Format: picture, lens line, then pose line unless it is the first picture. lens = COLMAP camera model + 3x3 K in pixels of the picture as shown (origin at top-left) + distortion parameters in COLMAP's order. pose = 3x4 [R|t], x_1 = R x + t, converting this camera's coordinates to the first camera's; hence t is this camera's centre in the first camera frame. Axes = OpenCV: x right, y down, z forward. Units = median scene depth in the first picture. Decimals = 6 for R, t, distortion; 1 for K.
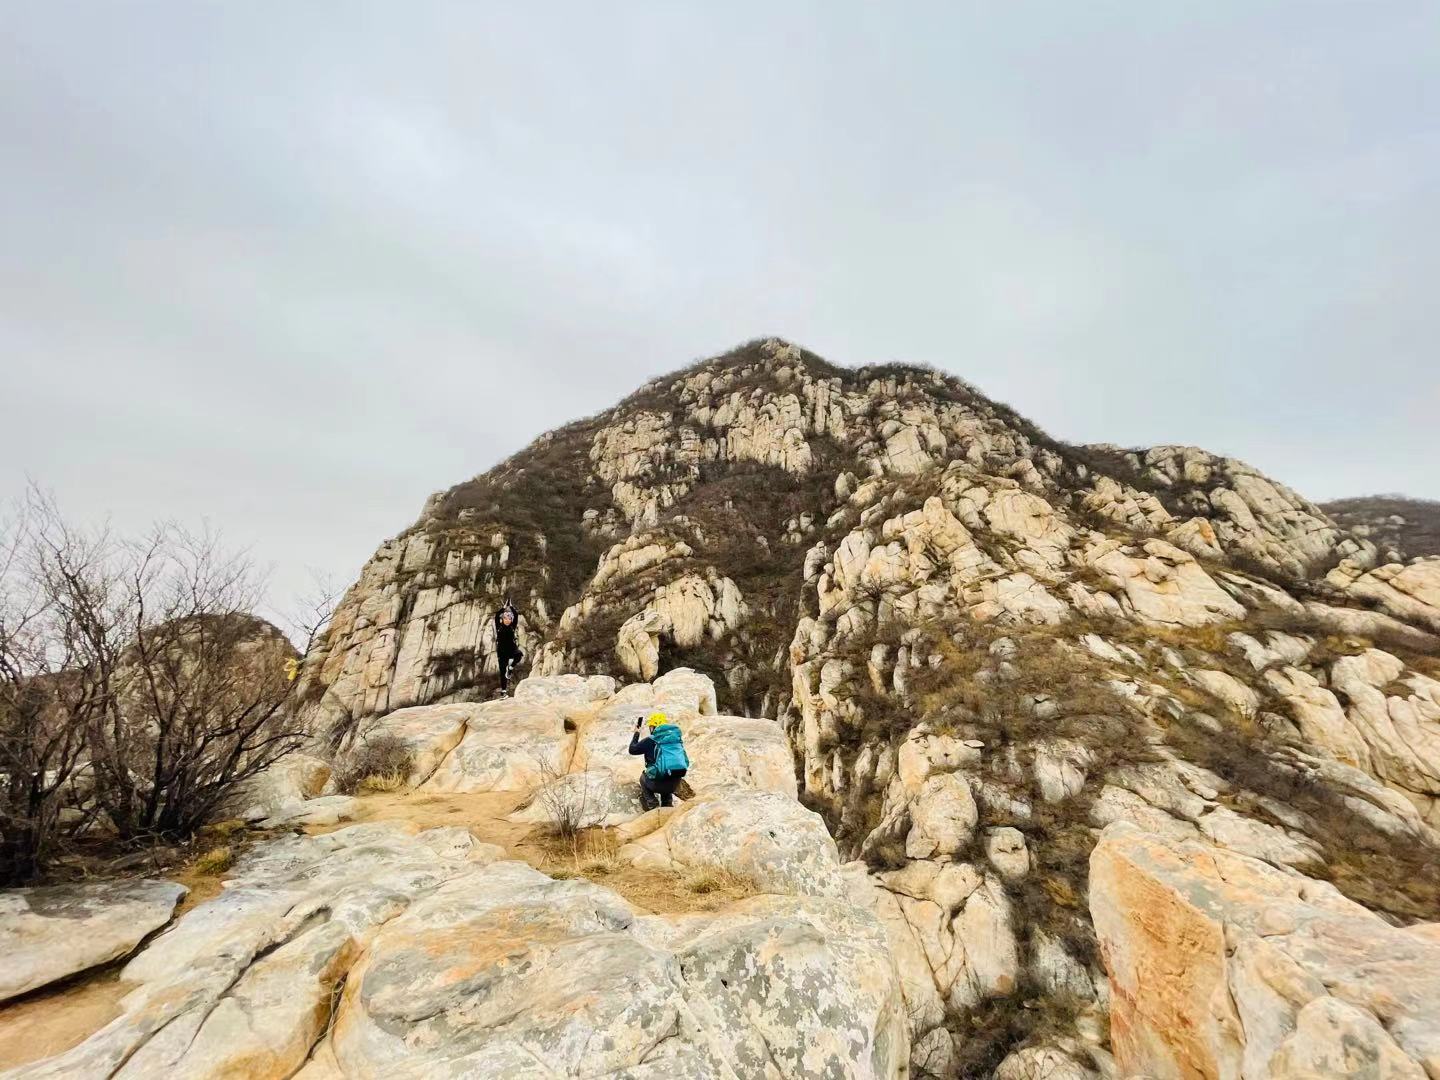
lens RADIAL K [[582.5, 0, 715.1], [0, 582.5, 542.9], [0, 0, 1]] dist [-0.003636, -0.000402]
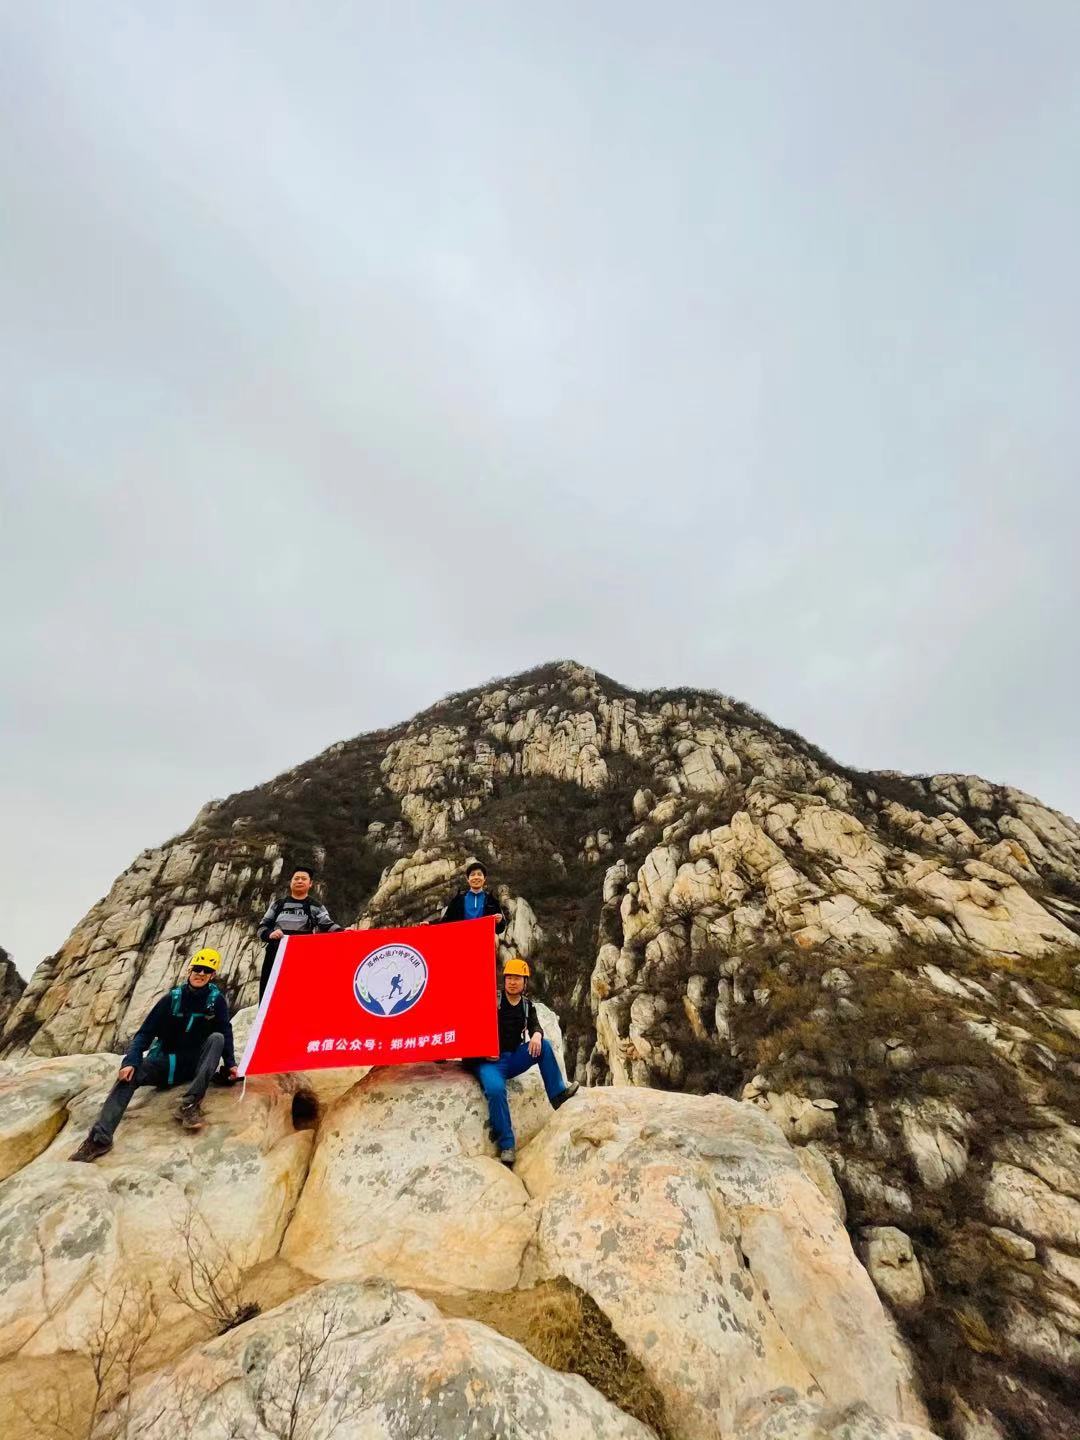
lens RADIAL K [[582.5, 0, 540.9], [0, 582.5, 721.9], [0, 0, 1]] dist [-0.003636, -0.000402]
pose [[0.997831, 0.035386, 0.055502, -0.009597], [-0.021088, 0.970620, -0.239692, 0.011878], [-0.062353, 0.238002, 0.969261, 0.046110]]
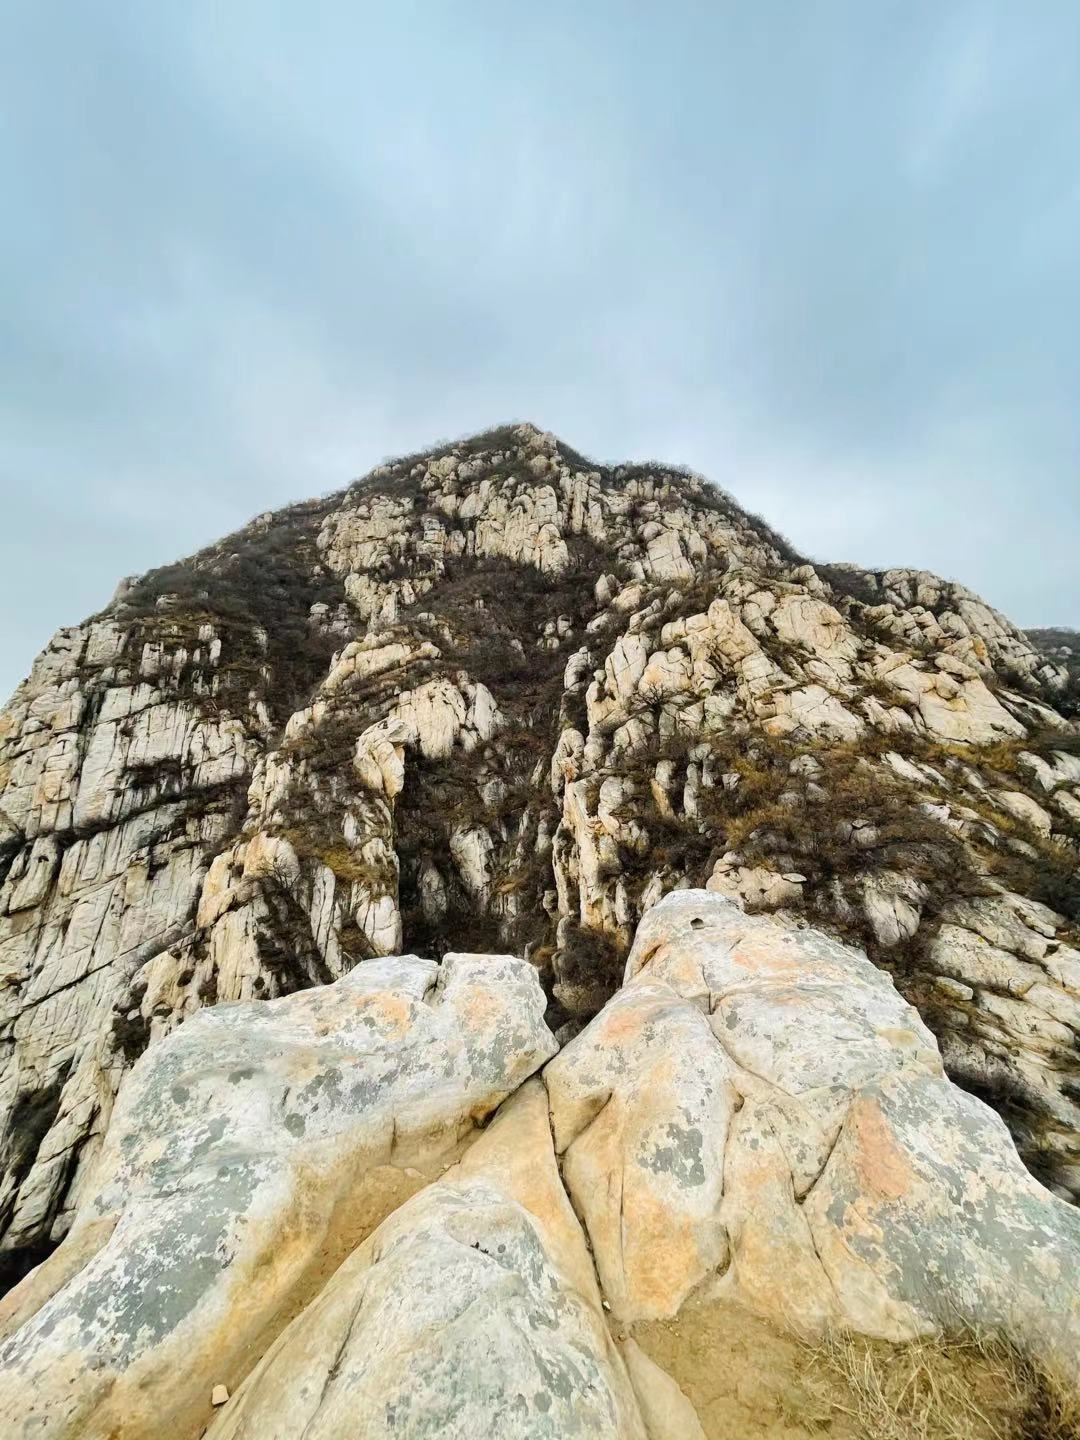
lens RADIAL K [[582.5, 0, 540.3], [0, 582.5, 722.1], [0, 0, 1]] dist [-0.003636, -0.000402]
pose [[0.987482, 0.017791, 0.156726, -0.031957], [-0.036455, 0.992459, 0.117032, 0.012345], [-0.153462, -0.121280, 0.980684, 0.107628]]
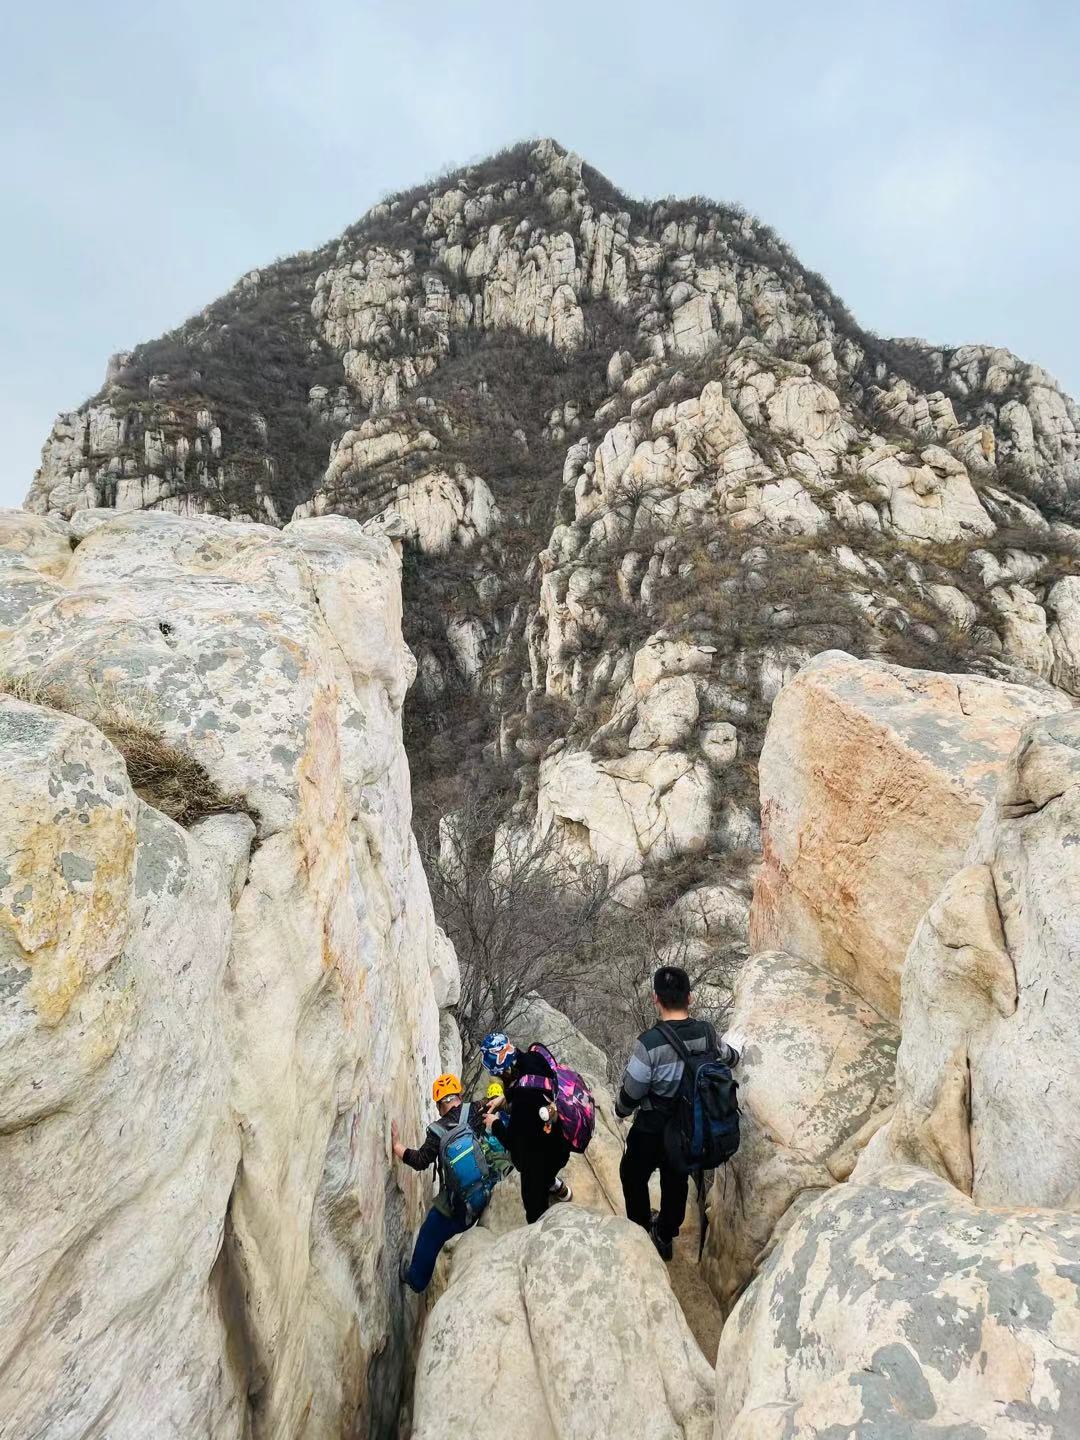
lens RADIAL K [[582.5, 0, 541.4], [0, 582.5, 725.0], [0, 0, 1]] dist [-0.003636, -0.000402]
pose [[0.993938, -0.002301, 0.109914, 0.020417], [-0.045181, 0.902899, 0.427472, 0.019744], [-0.100225, -0.429847, 0.897322, 0.027621]]
